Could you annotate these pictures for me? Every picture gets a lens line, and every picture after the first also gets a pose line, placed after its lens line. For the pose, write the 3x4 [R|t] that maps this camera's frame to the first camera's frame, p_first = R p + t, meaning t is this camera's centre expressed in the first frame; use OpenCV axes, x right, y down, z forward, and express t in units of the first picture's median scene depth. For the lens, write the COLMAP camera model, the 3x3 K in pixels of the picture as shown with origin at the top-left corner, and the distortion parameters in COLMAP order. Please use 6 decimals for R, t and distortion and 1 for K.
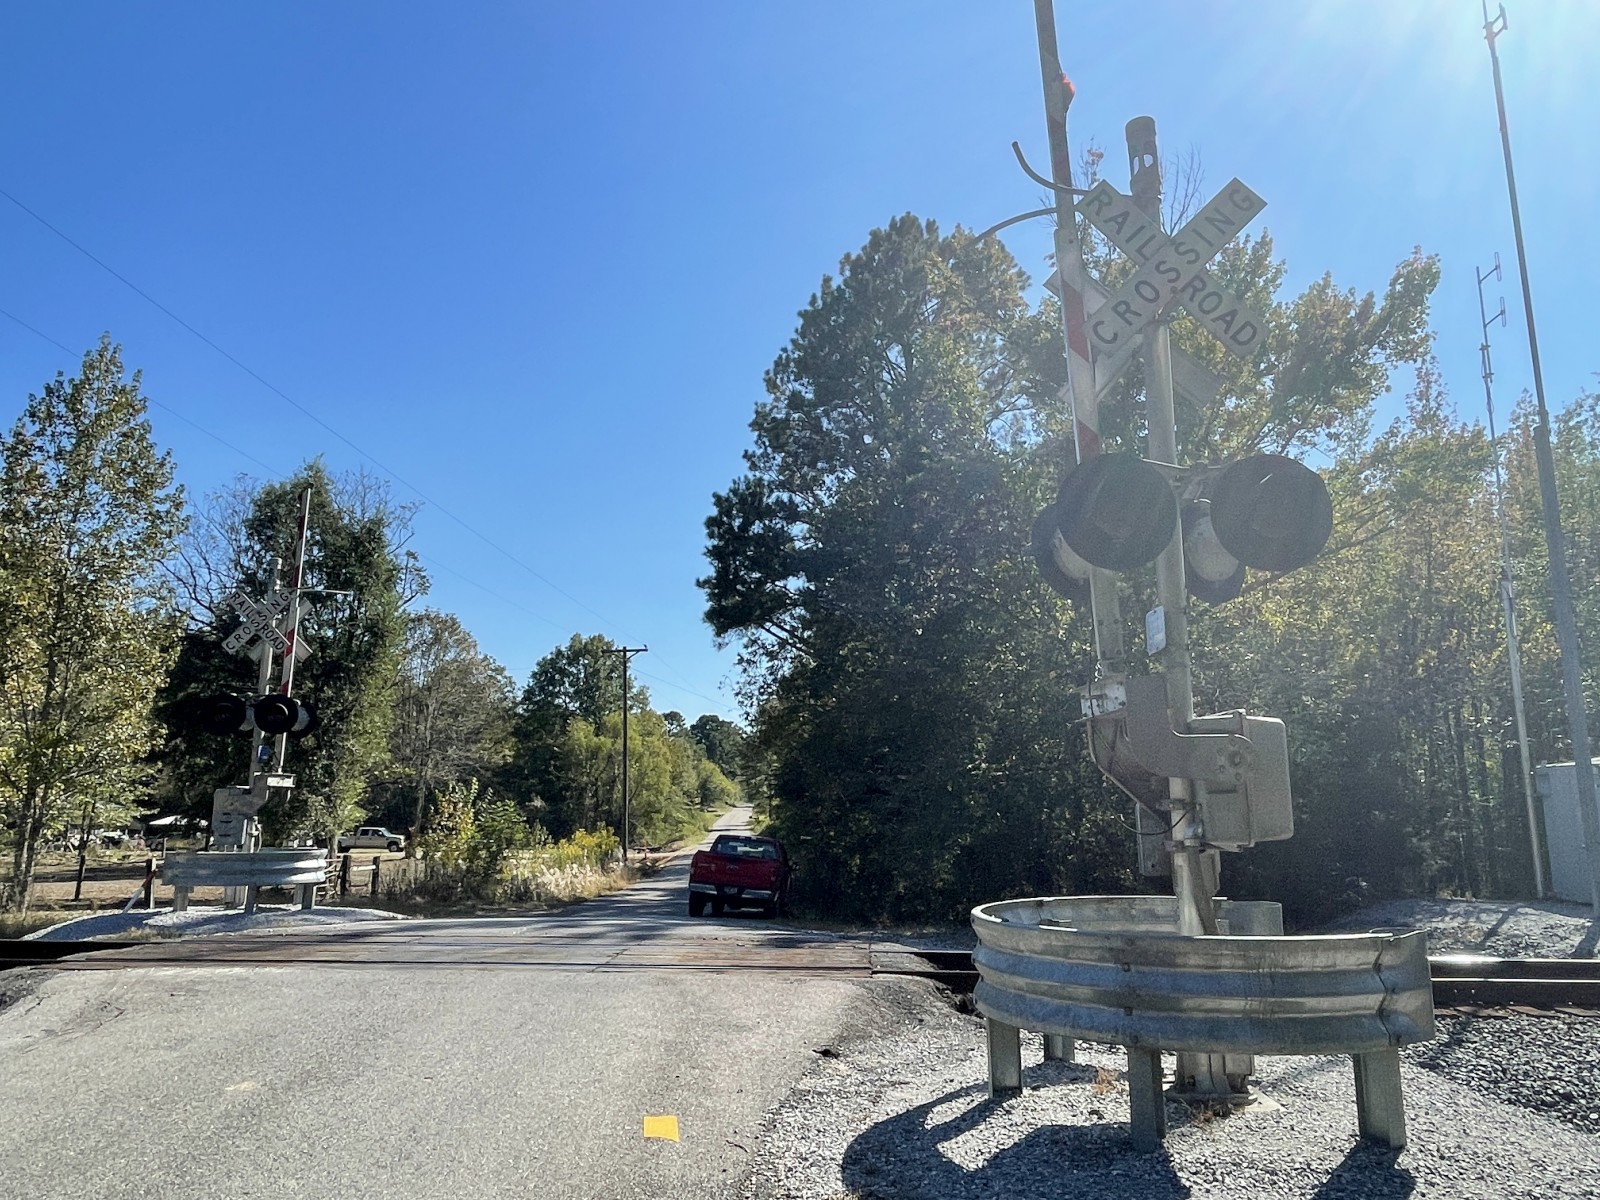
lens RADIAL K [[1138.1, 0, 805.5], [0, 1138.1, 602.7], [0, 0, 1]] dist [-0.000299, -0.001961]
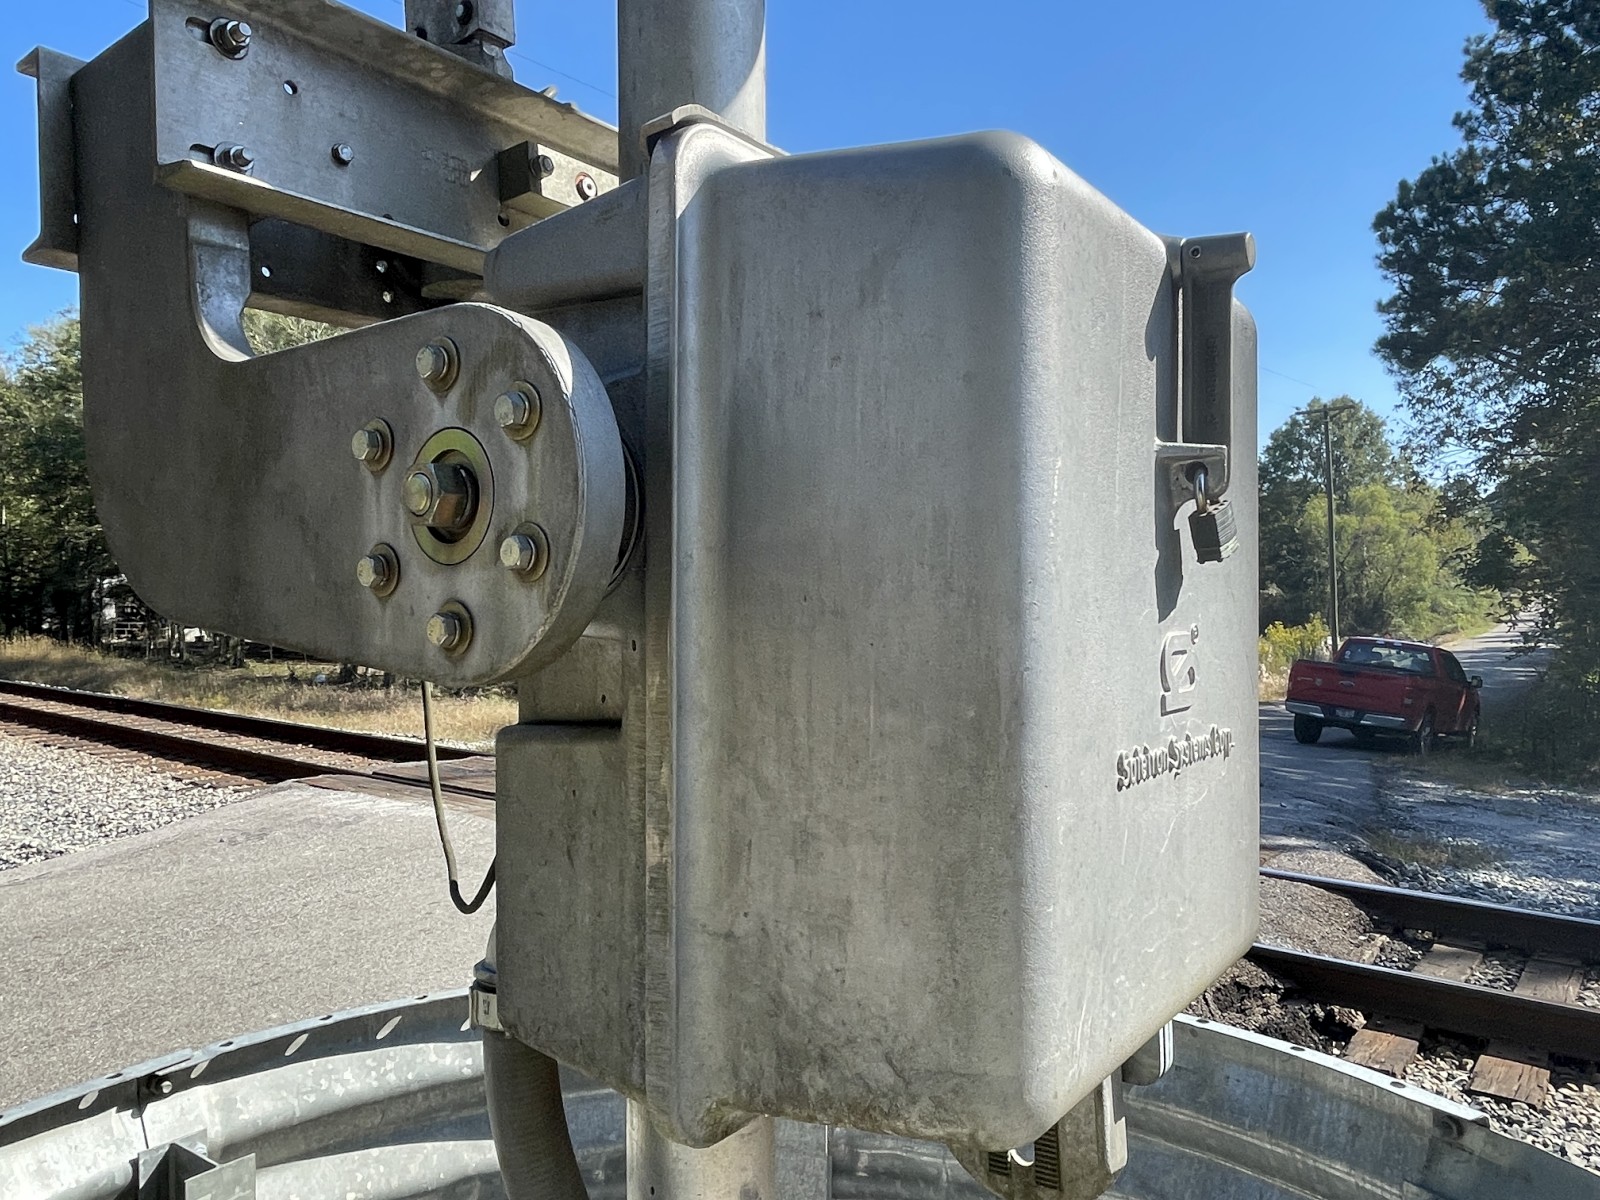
lens RADIAL K [[1138.1, 0, 801.2], [0, 1138.1, 593.2], [0, 0, 1]] dist [-0.000299, -0.001961]
pose [[0.784107, -0.004745, -0.620607, 0.074218], [0.114757, 0.983836, 0.137468, 0.021123], [0.609924, -0.179008, 0.771978, 0.144438]]
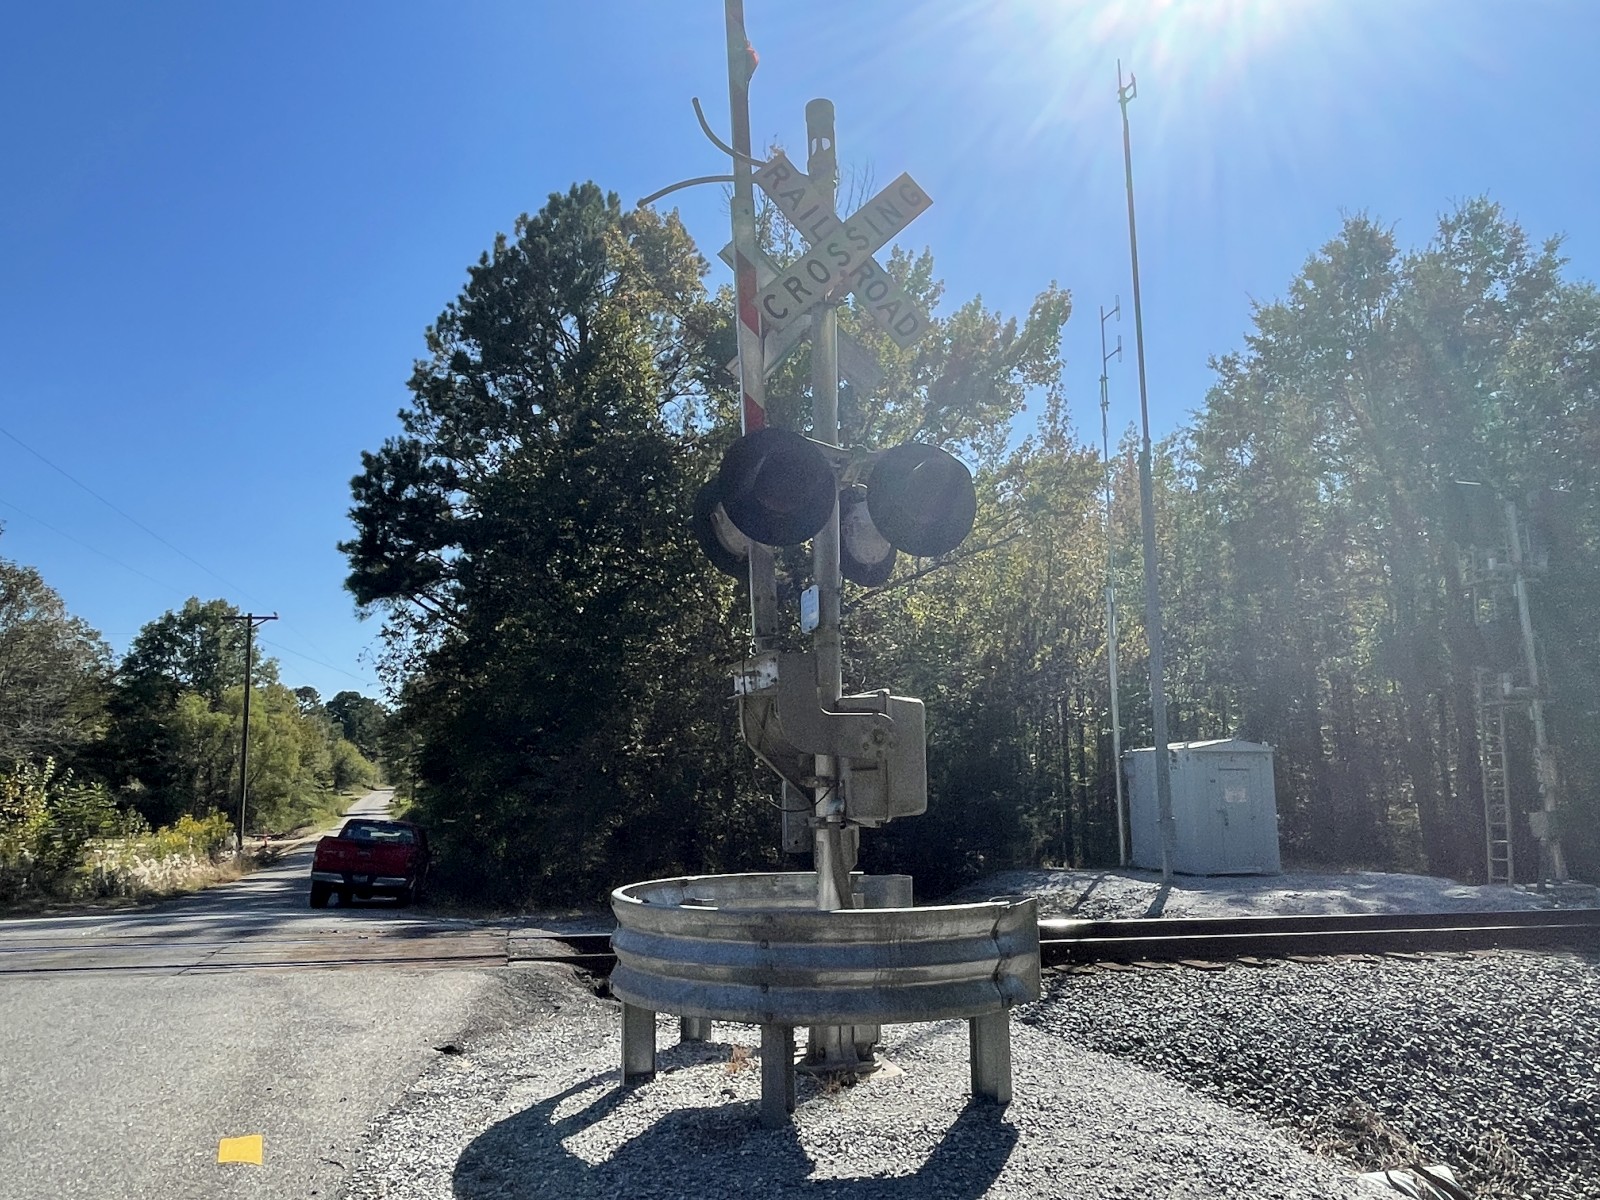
lens RADIAL K [[1138.1, 0, 812.6], [0, 1138.1, 601.5], [0, 0, 1]] dist [-0.000299, -0.001961]
pose [[0.954710, 0.044632, 0.294170, 0.002001], [-0.048785, 0.998786, 0.006790, 0.001586], [-0.293510, -0.020833, 0.955729, 0.005517]]
